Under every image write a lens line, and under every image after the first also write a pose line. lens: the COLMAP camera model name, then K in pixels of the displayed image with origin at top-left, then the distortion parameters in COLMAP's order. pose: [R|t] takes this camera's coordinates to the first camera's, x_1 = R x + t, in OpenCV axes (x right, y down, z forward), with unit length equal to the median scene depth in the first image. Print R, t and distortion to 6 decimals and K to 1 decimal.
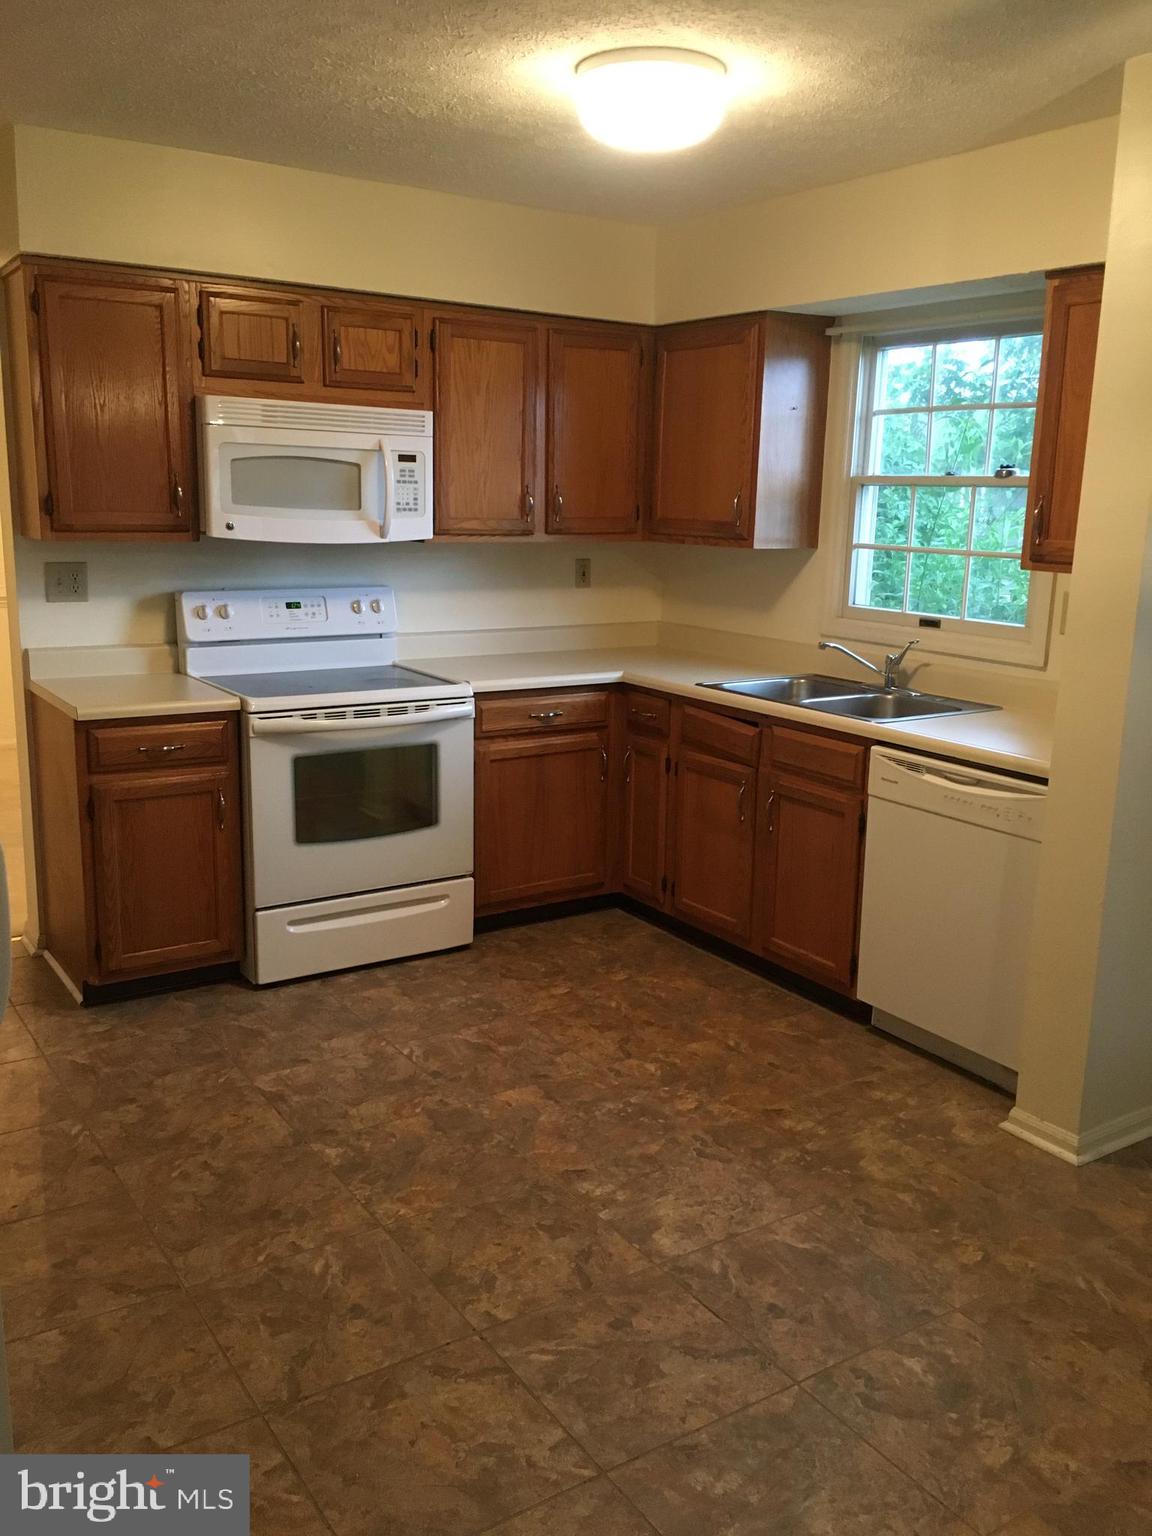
lens RADIAL K [[1306.4, 0, 576.0], [0, 1306.4, 768.0], [0, 0, 1]] dist [0.087679, -0.135470]
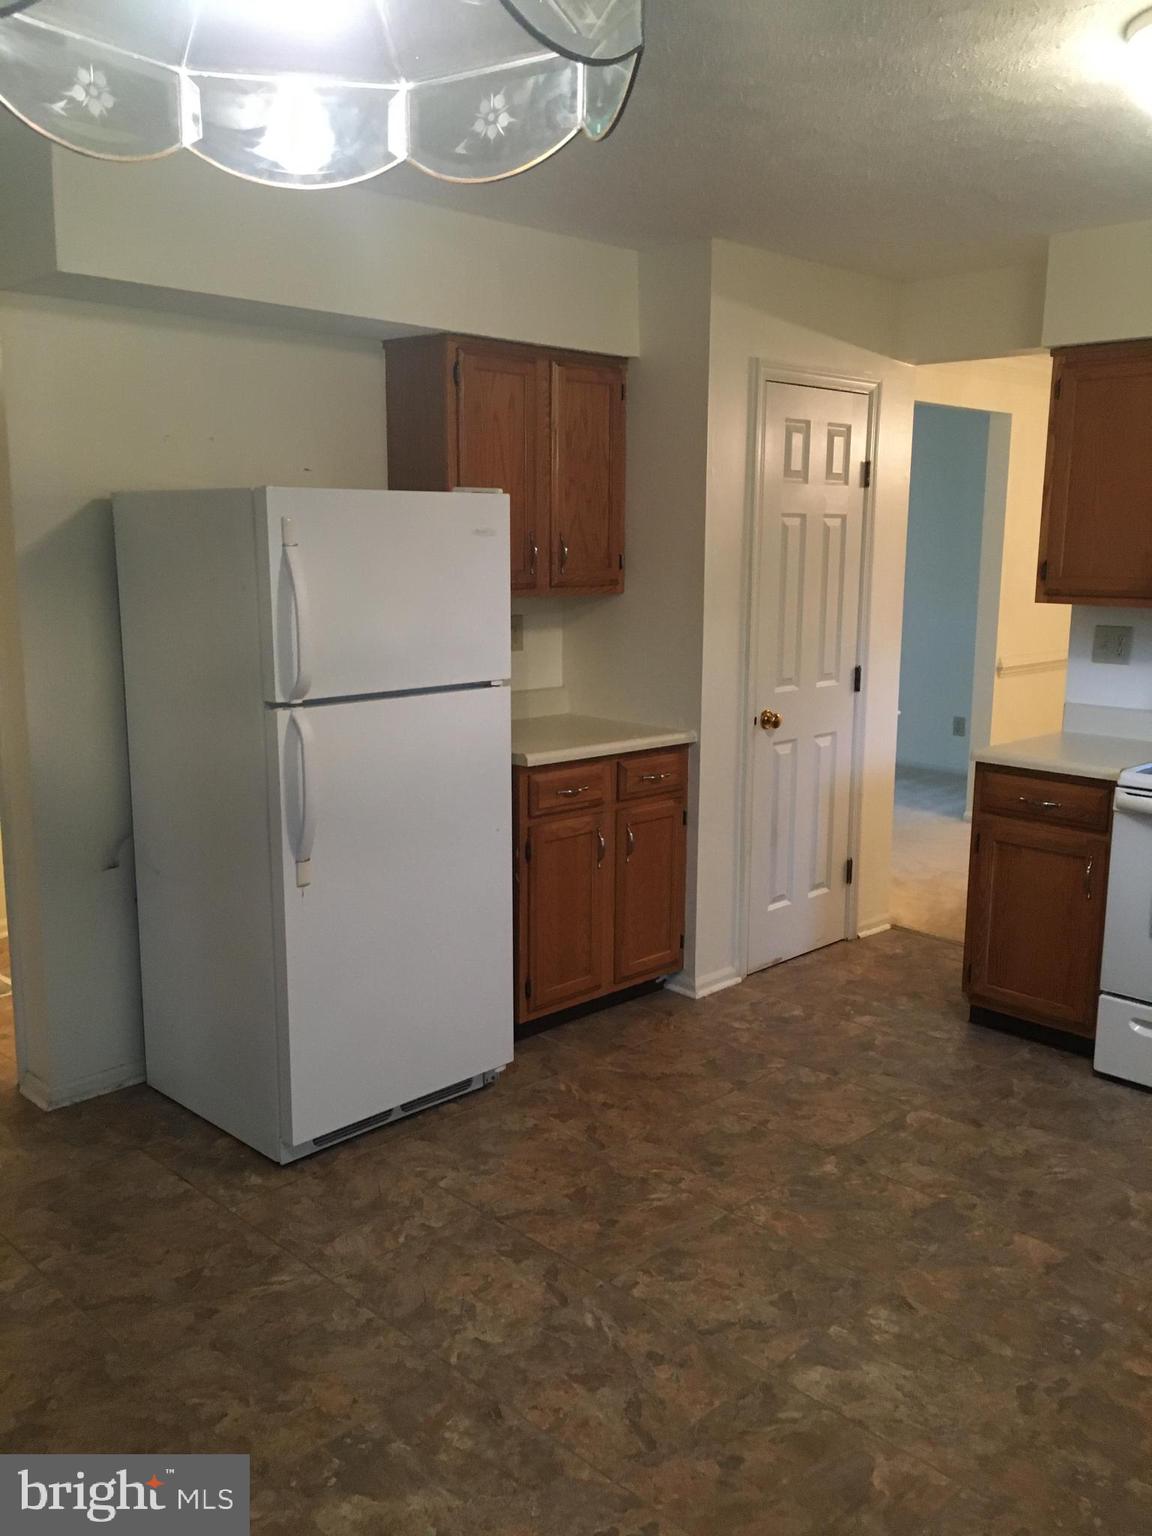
lens RADIAL K [[1306.4, 0, 576.0], [0, 1306.4, 768.0], [0, 0, 1]] dist [0.087679, -0.135470]
pose [[0.196989, 0.150555, -0.968777, 0.757171], [-0.206816, 0.972284, 0.109047, -0.097050], [0.958344, 0.178878, 0.222666, 0.508078]]
